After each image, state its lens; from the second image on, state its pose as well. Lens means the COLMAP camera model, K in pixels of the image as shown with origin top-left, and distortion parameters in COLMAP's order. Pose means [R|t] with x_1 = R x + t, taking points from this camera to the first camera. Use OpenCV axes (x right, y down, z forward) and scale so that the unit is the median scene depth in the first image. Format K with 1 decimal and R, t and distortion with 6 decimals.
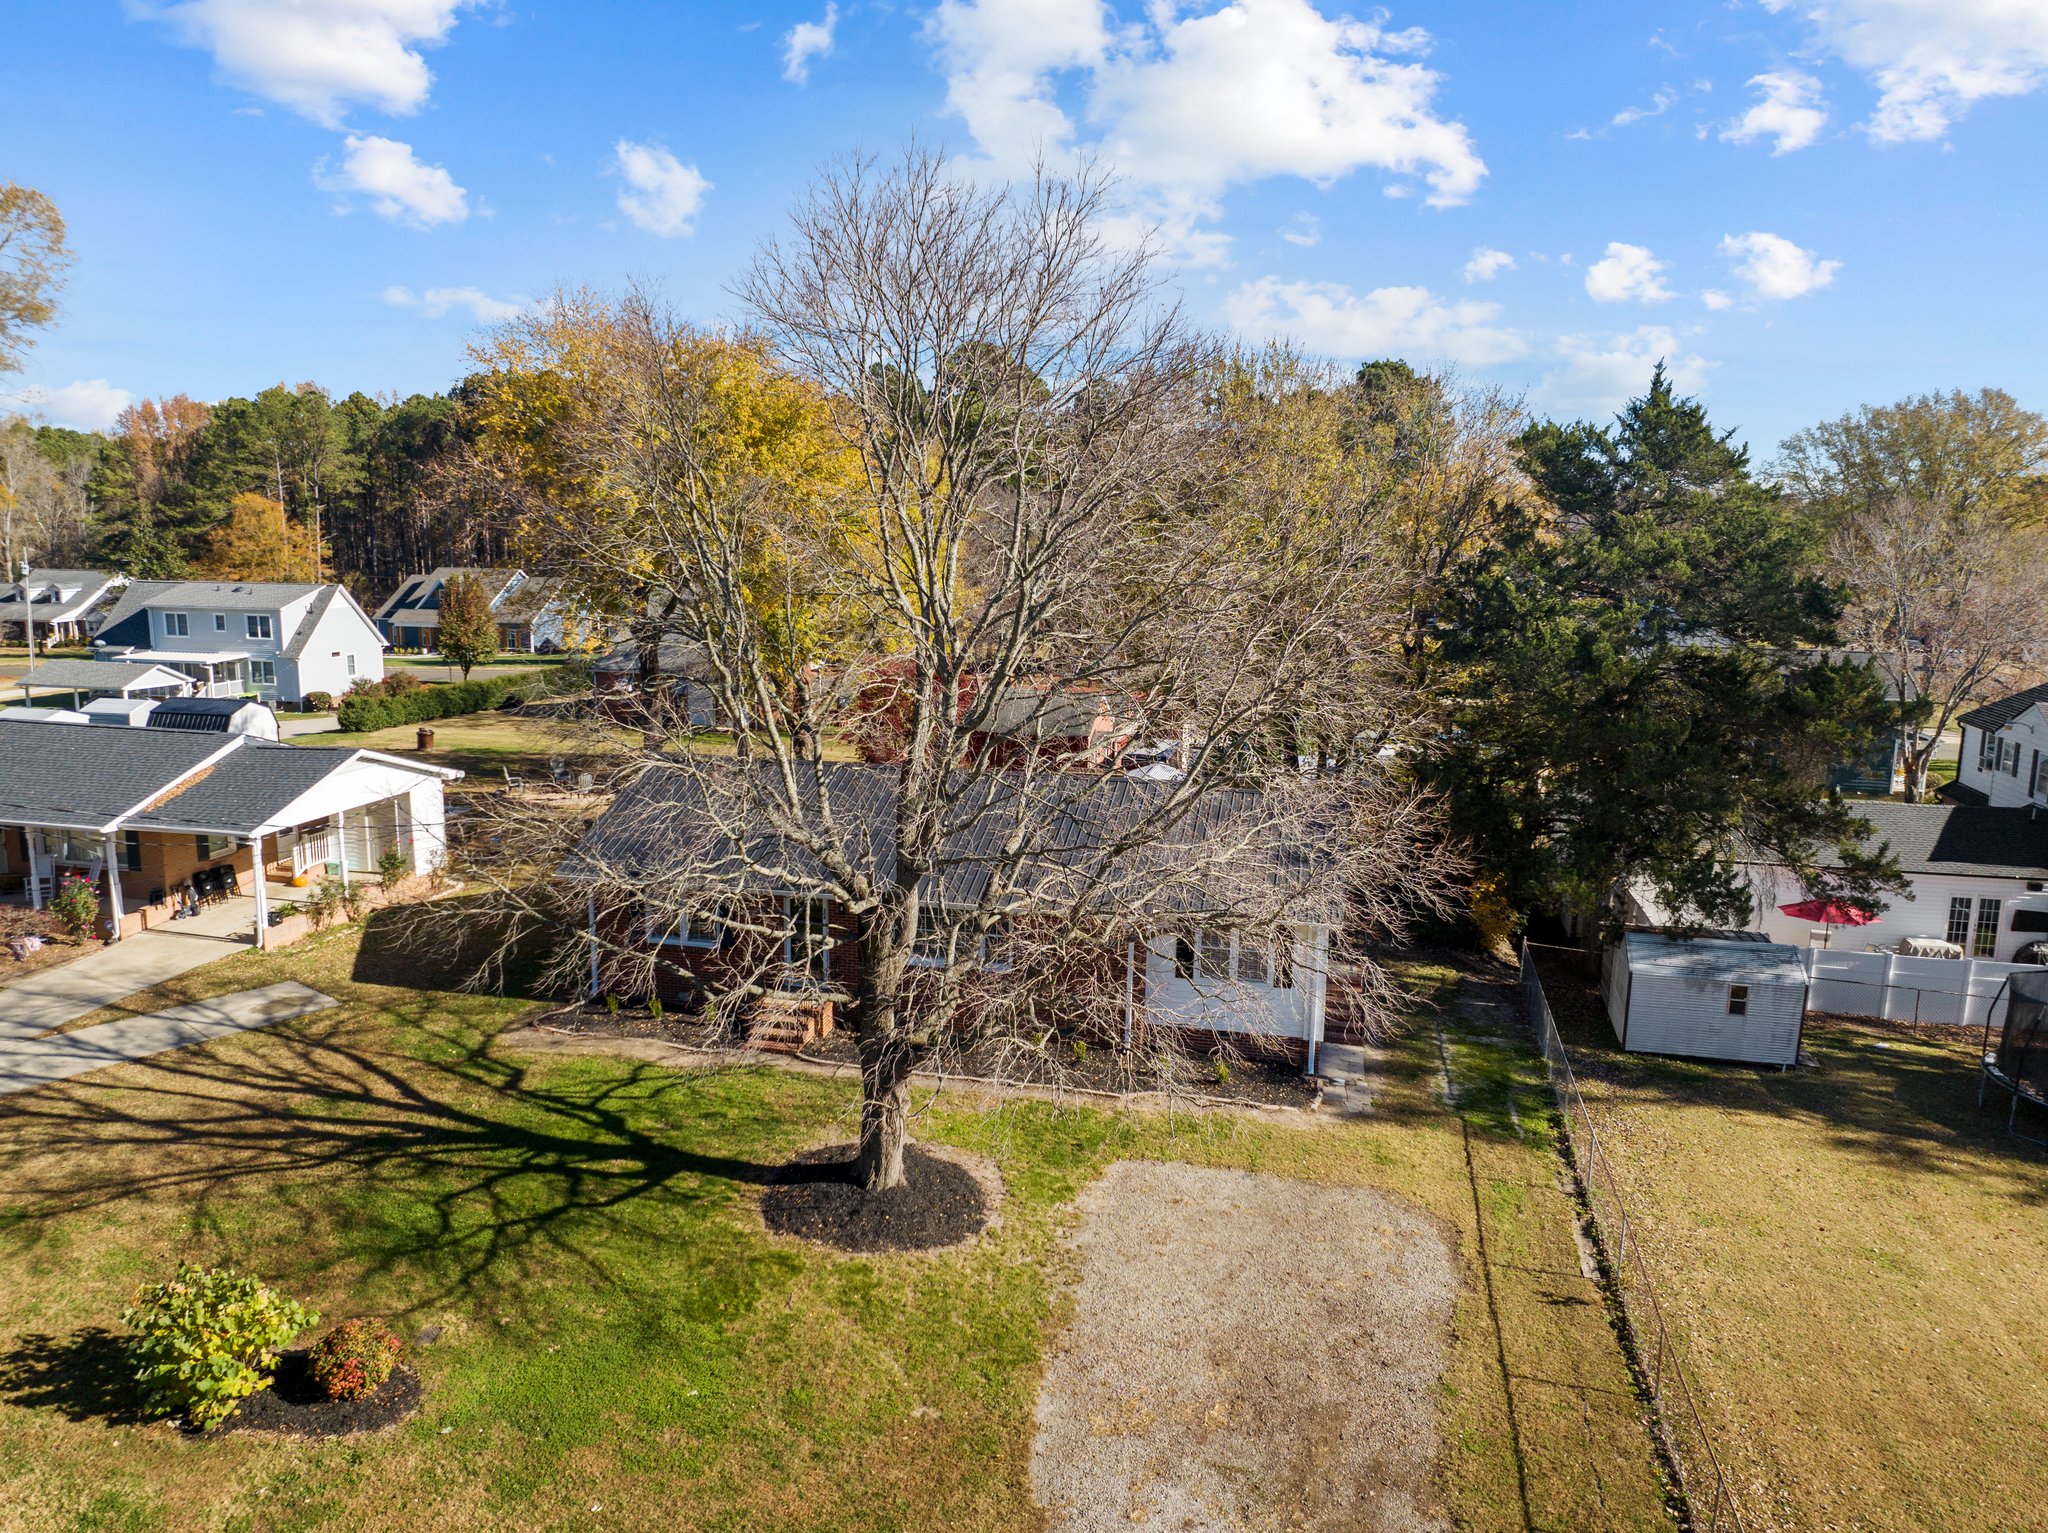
lens RADIAL K [[1440.7, 0, 1024.0], [0, 1440.7, 766.5], [0, 0, 1]] dist [-0.054027, 0.026520]
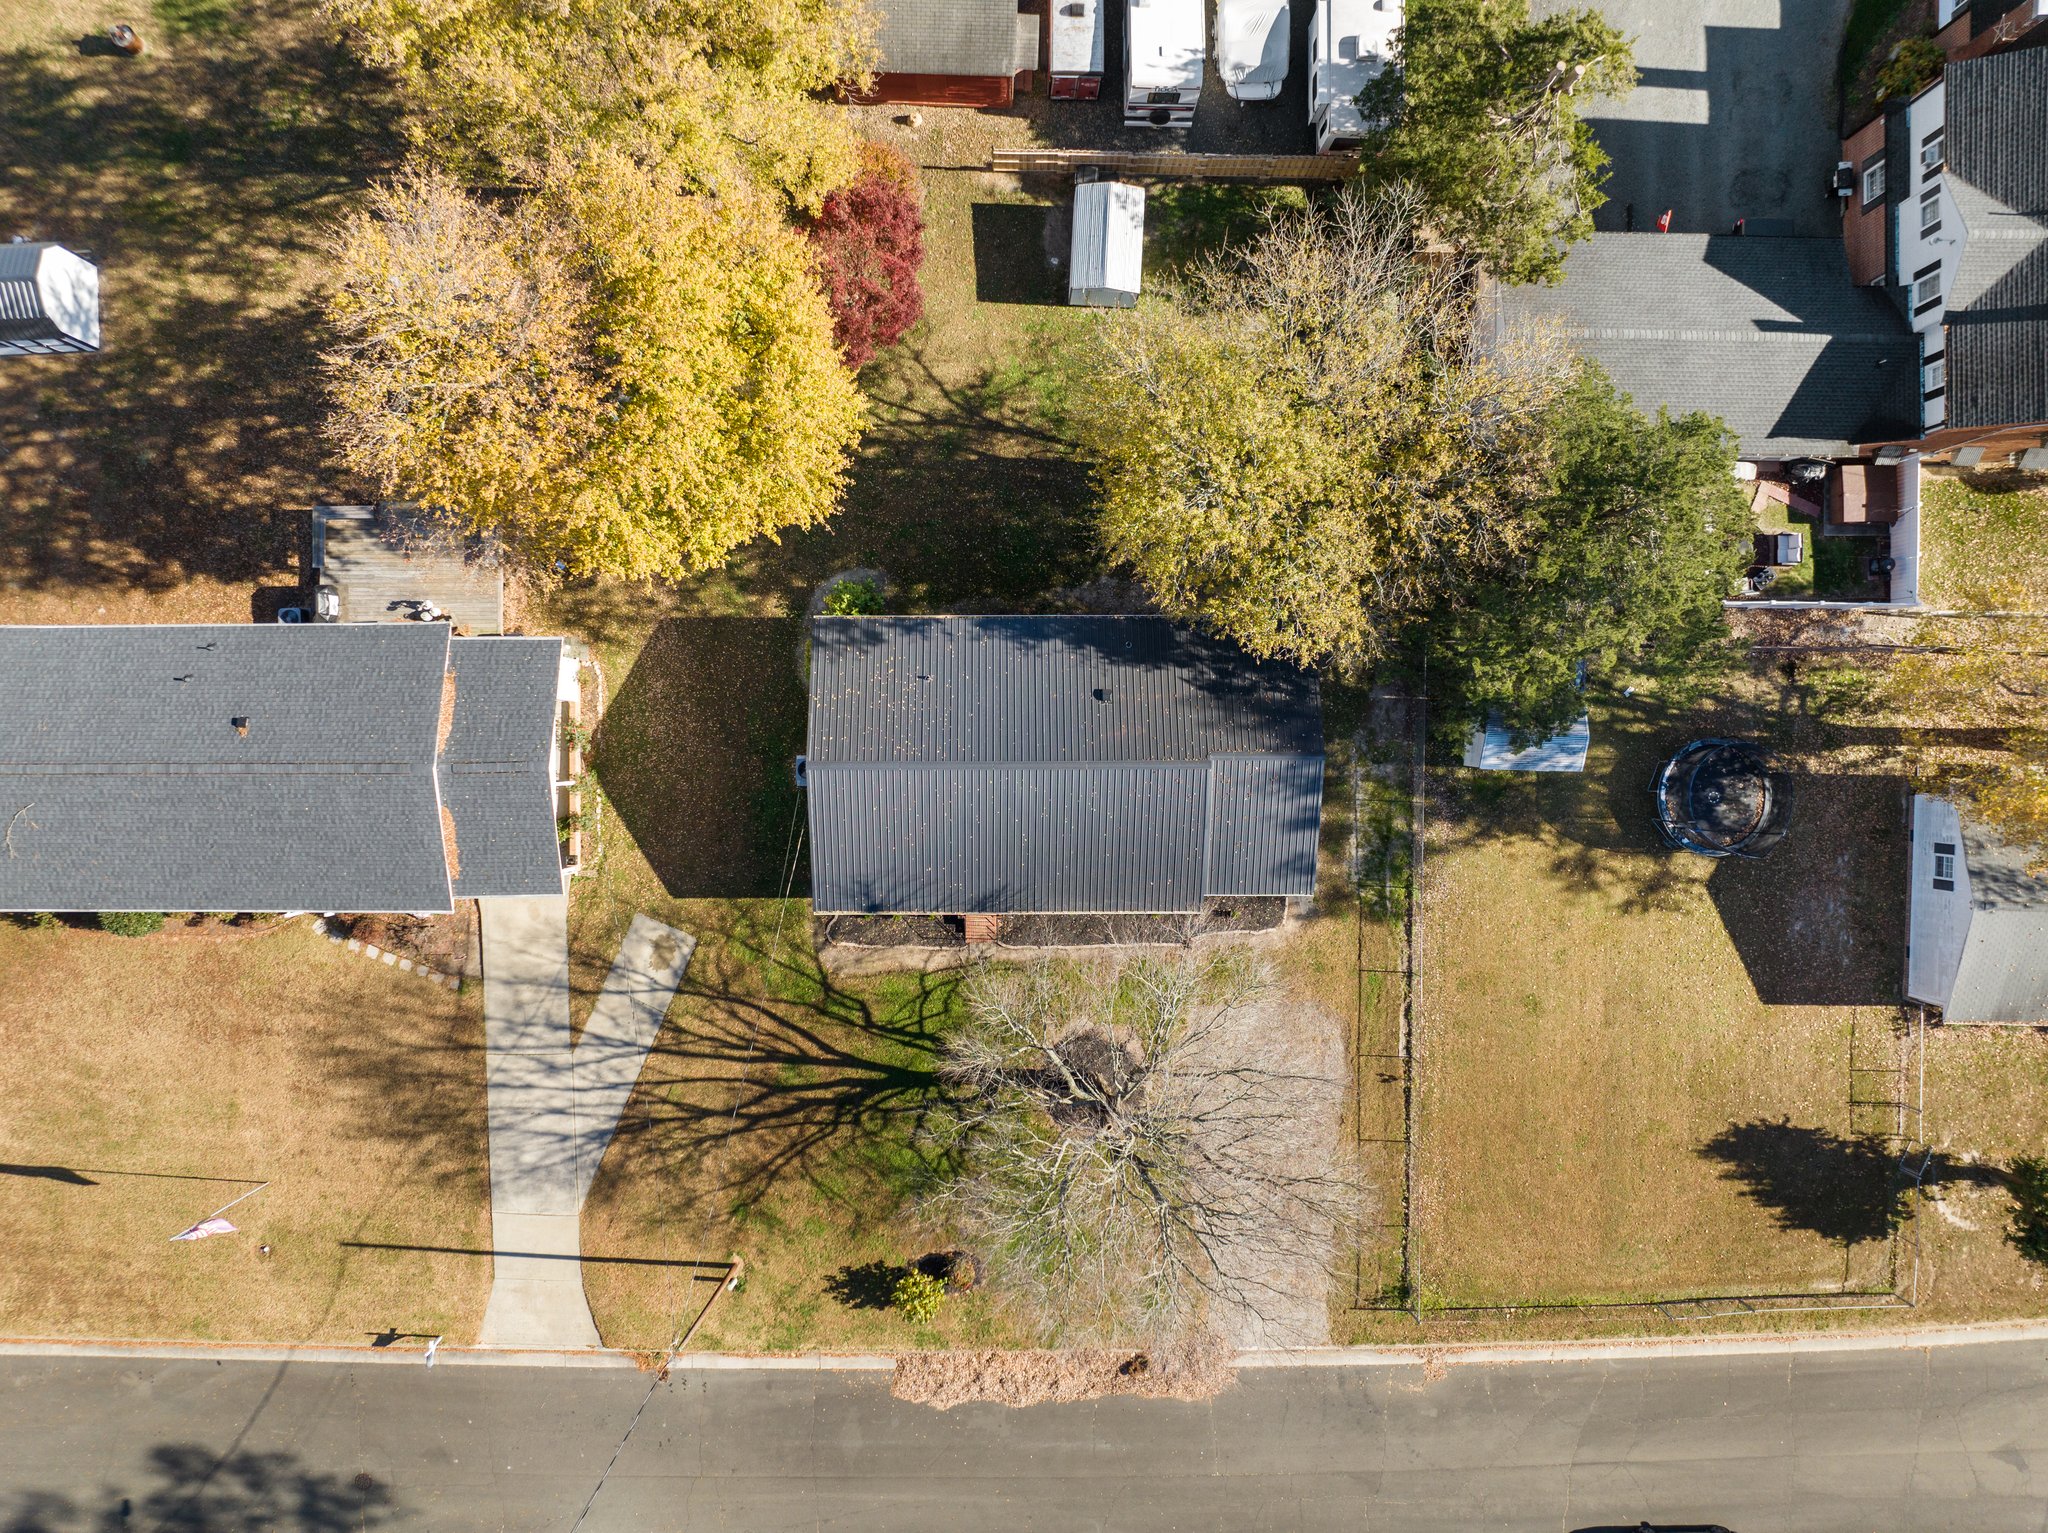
lens RADIAL K [[1421.1, 0, 1018.8], [0, 1421.1, 772.6], [0, 0, 1]] dist [-0.033869, 0.006050]
pose [[0.975272, -0.220896, -0.007028, -0.083148], [0.044107, 0.163381, 0.985577, -1.692174], [-0.216562, -0.961515, 0.169084, 0.977572]]
